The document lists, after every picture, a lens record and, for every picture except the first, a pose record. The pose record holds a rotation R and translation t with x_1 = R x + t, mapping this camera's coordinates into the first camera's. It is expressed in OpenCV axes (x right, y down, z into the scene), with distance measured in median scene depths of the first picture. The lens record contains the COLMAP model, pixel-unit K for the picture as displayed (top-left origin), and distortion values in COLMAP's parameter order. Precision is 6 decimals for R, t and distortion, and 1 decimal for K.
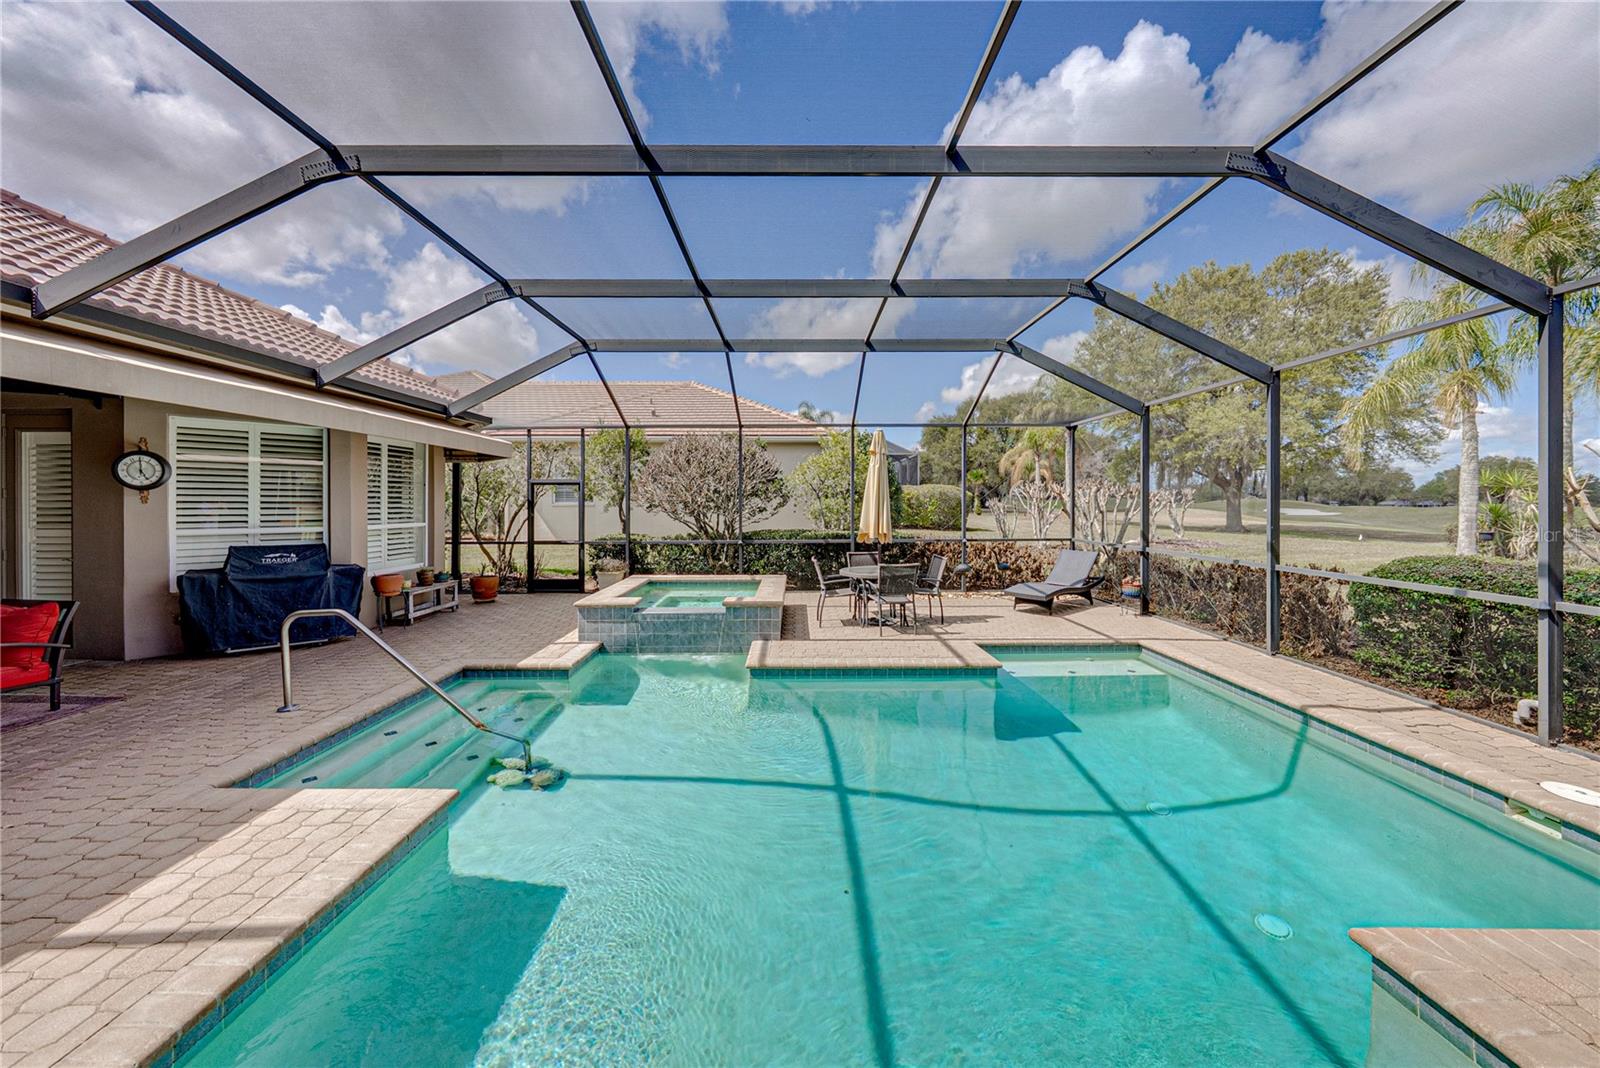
lens RADIAL K [[565.0, 0, 790.2], [0, 565.0, 505.1], [0, 0, 1]] dist [-0.000881, 0.000000]
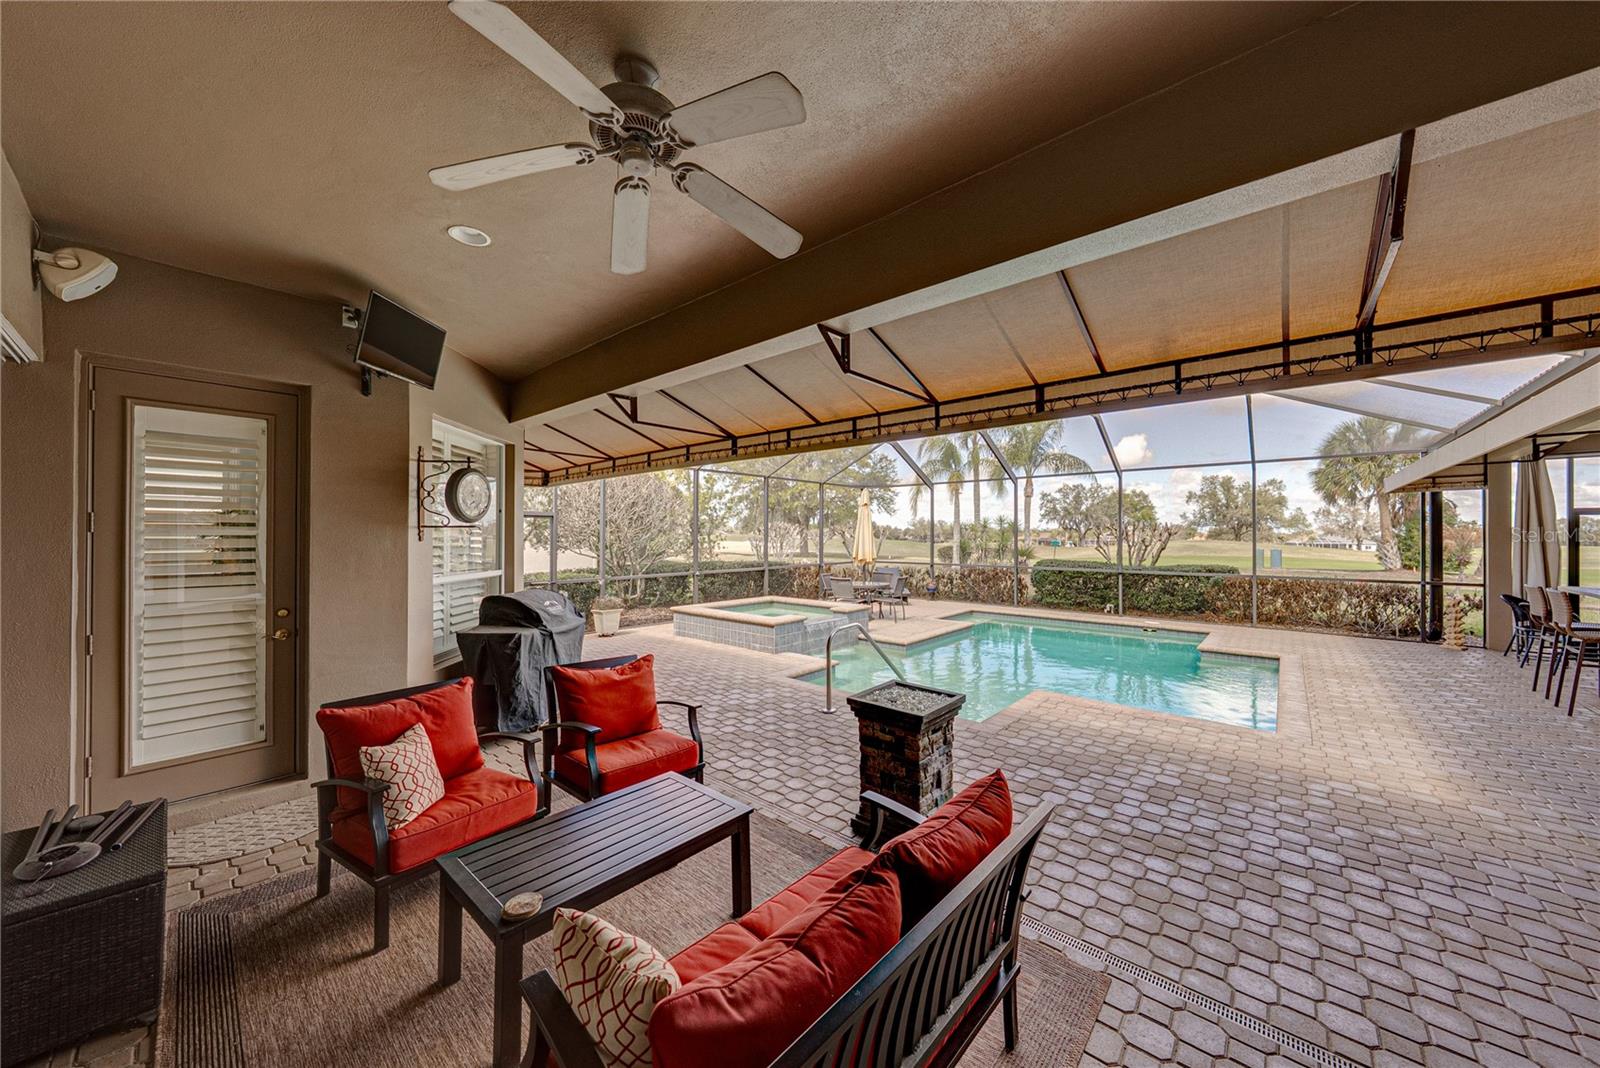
lens RADIAL K [[561.2, 0, 808.9], [0, 561.2, 531.4], [0, 0, 1]] dist [-0.002866, -0.000104]
pose [[0.645233, 0.008049, 0.763943, -1.157226], [0.000440, 0.999940, -0.010907, -0.007808], [-0.763985, 0.007374, 0.645191, 0.158224]]
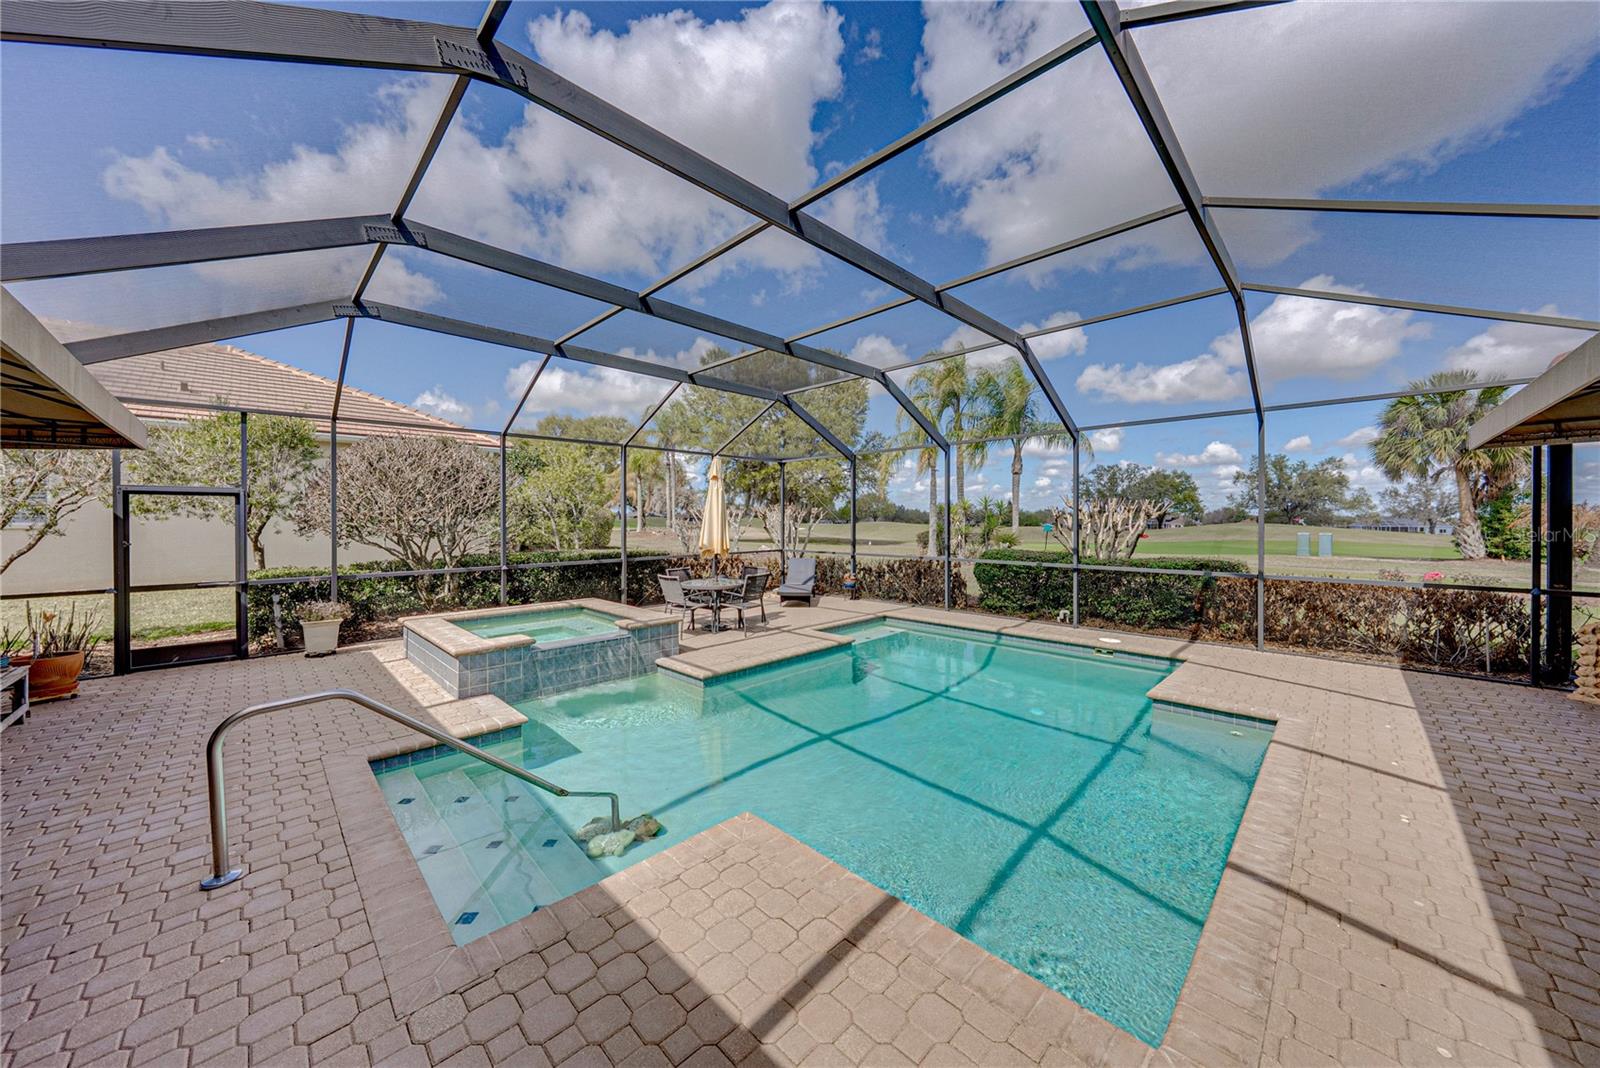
lens RADIAL K [[551.2, 0, 808.8], [0, 551.2, 522.4], [0, 0, 1]] dist [0.000175, 0.000058]
pose [[0.697010, -0.002871, 0.717055, -0.544961], [0.002959, 0.999995, 0.001128, -0.005680], [-0.717055, 0.001336, 0.697015, 0.104683]]
